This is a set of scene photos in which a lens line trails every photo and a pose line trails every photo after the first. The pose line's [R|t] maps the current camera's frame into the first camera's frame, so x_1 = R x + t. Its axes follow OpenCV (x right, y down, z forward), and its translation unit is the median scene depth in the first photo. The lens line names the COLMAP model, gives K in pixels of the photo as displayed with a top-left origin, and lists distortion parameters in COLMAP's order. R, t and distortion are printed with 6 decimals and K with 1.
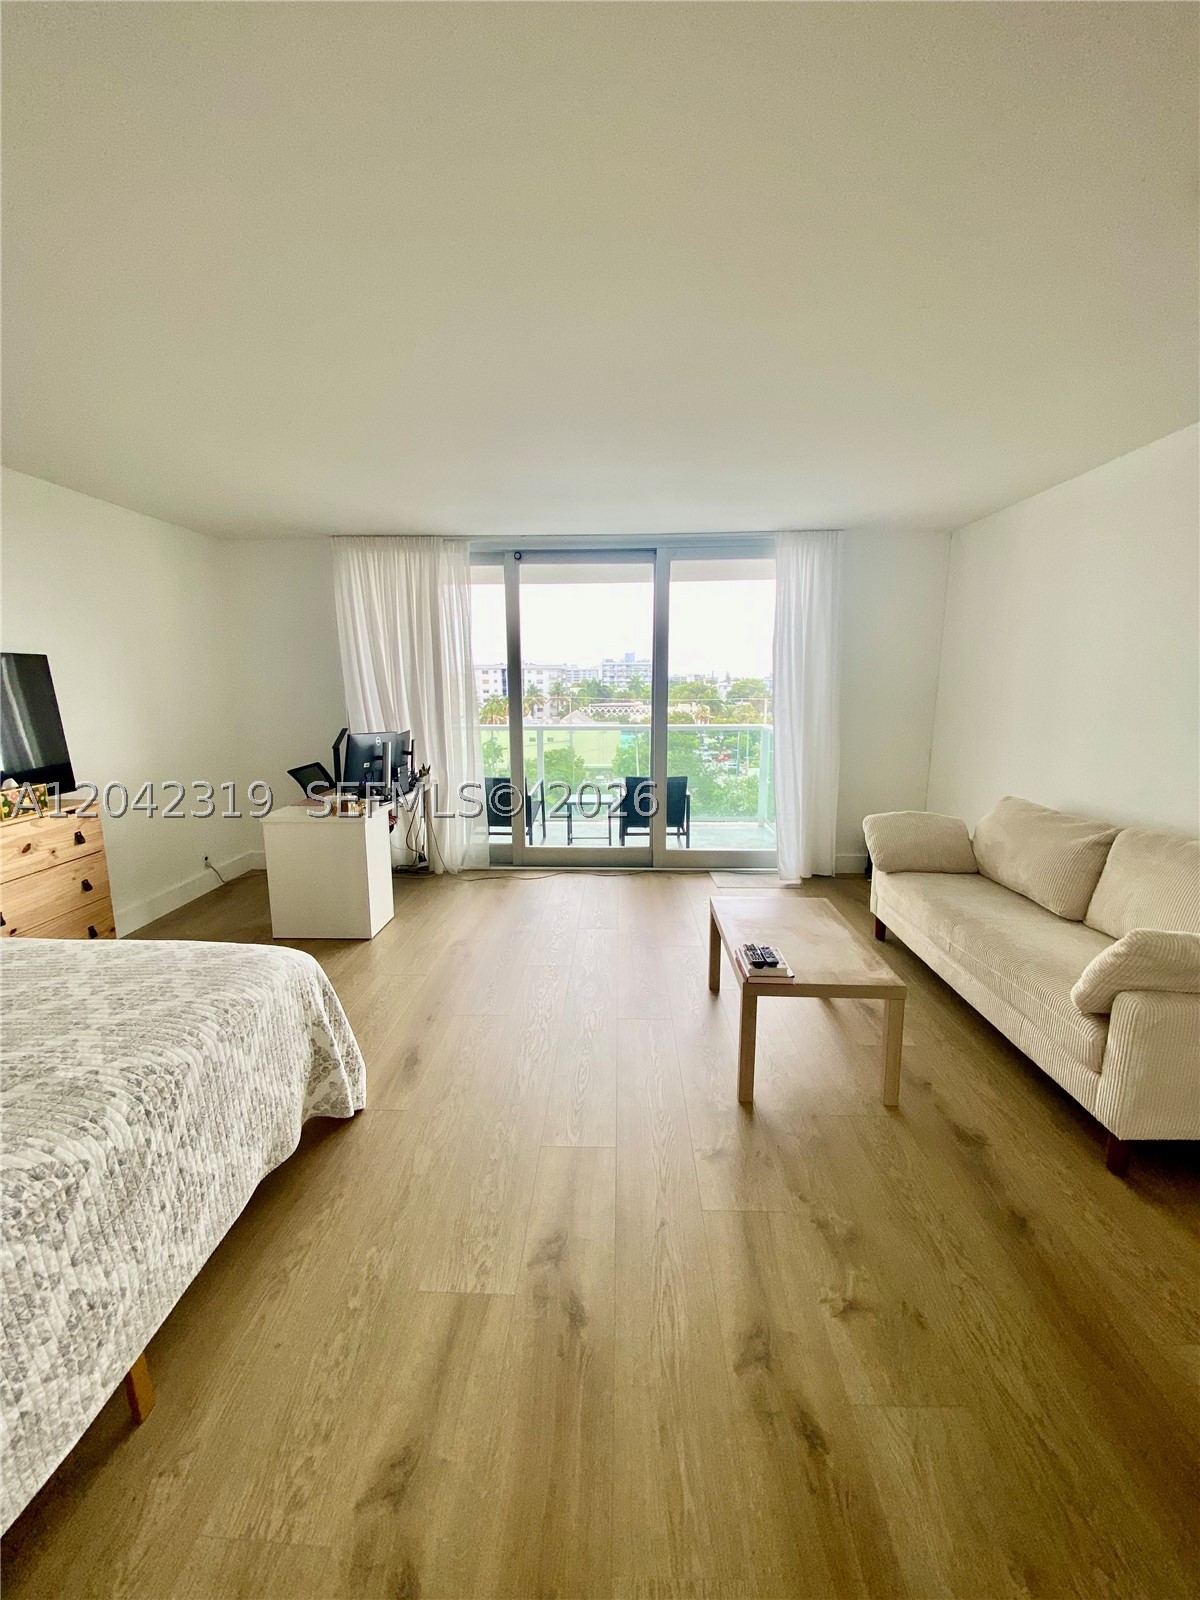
lens RADIAL K [[643.7, 0, 593.8], [0, 643.7, 793.6], [0, 0, 1]] dist [0.045584, -0.034847]
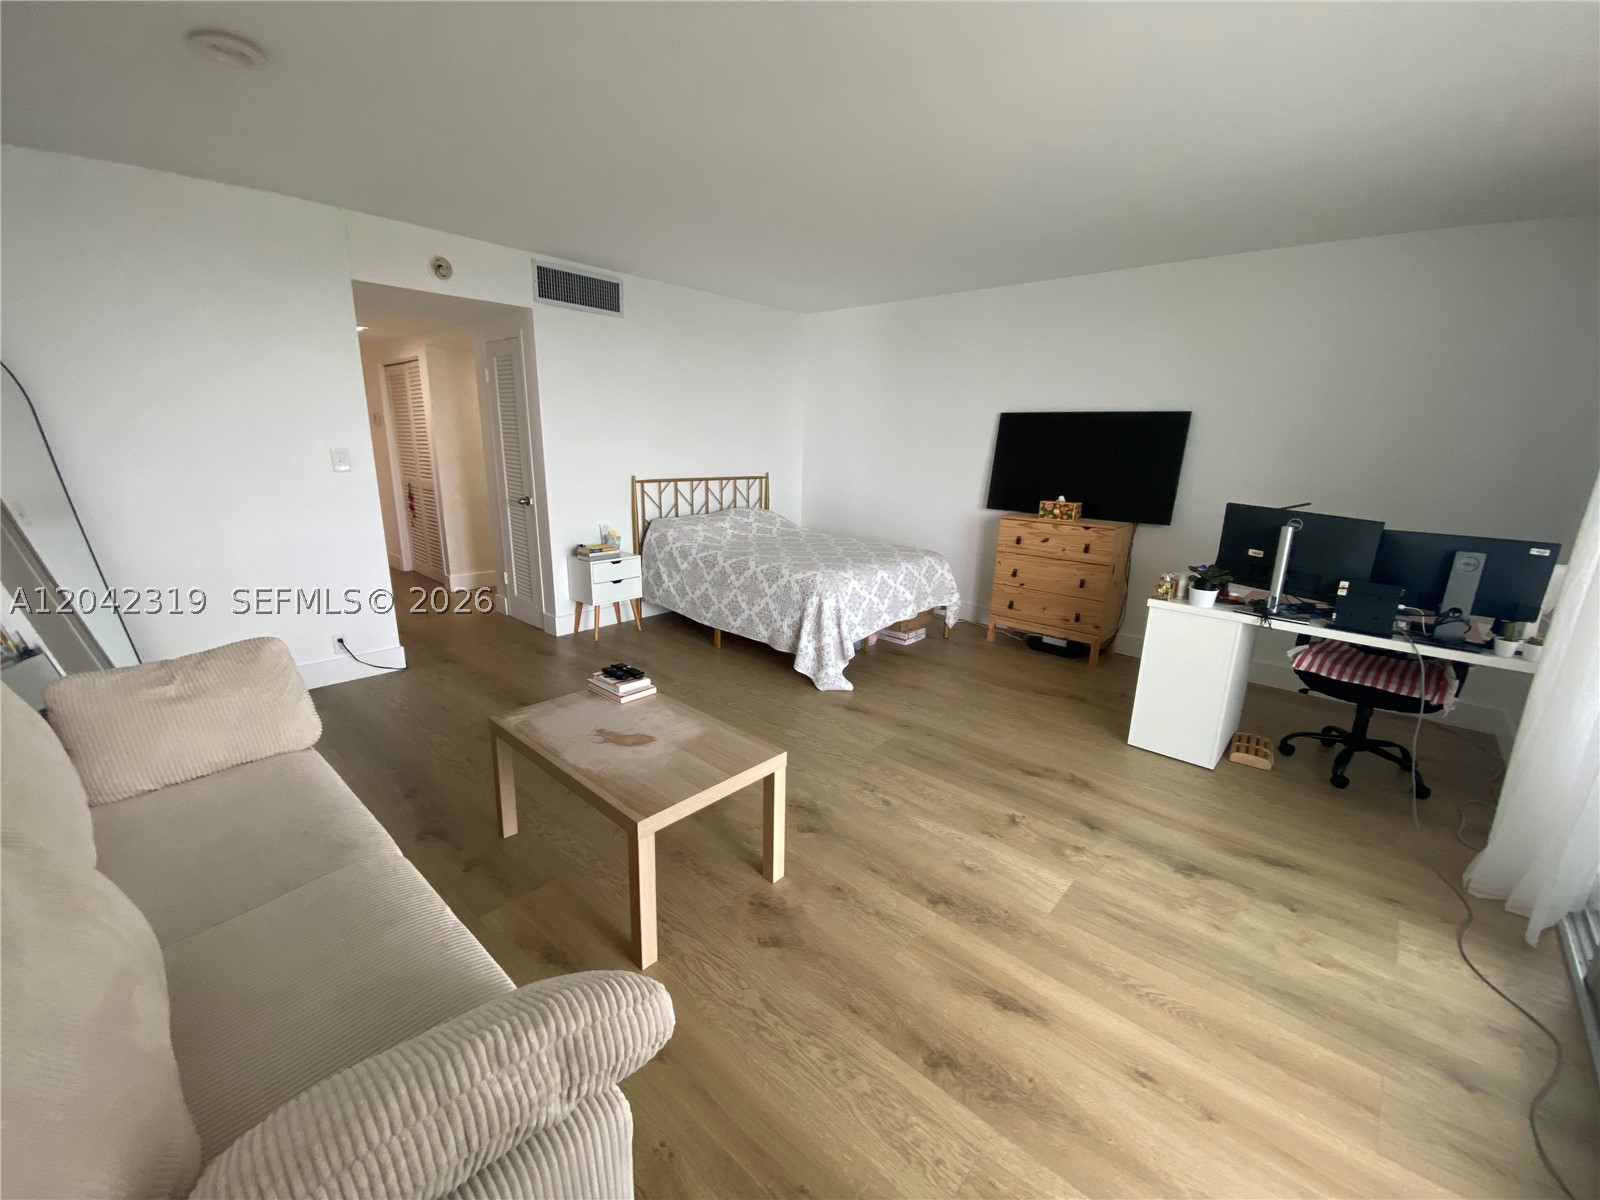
lens RADIAL K [[643.7, 0, 788.9], [0, 643.7, 594.9], [0, 0, 1]] dist [0.045584, -0.034847]
pose [[-0.646666, 0.173829, -0.742703, 0.544794], [-0.147057, 0.927008, 0.345007, -0.184890], [0.748464, 0.332324, -0.573902, 1.133478]]
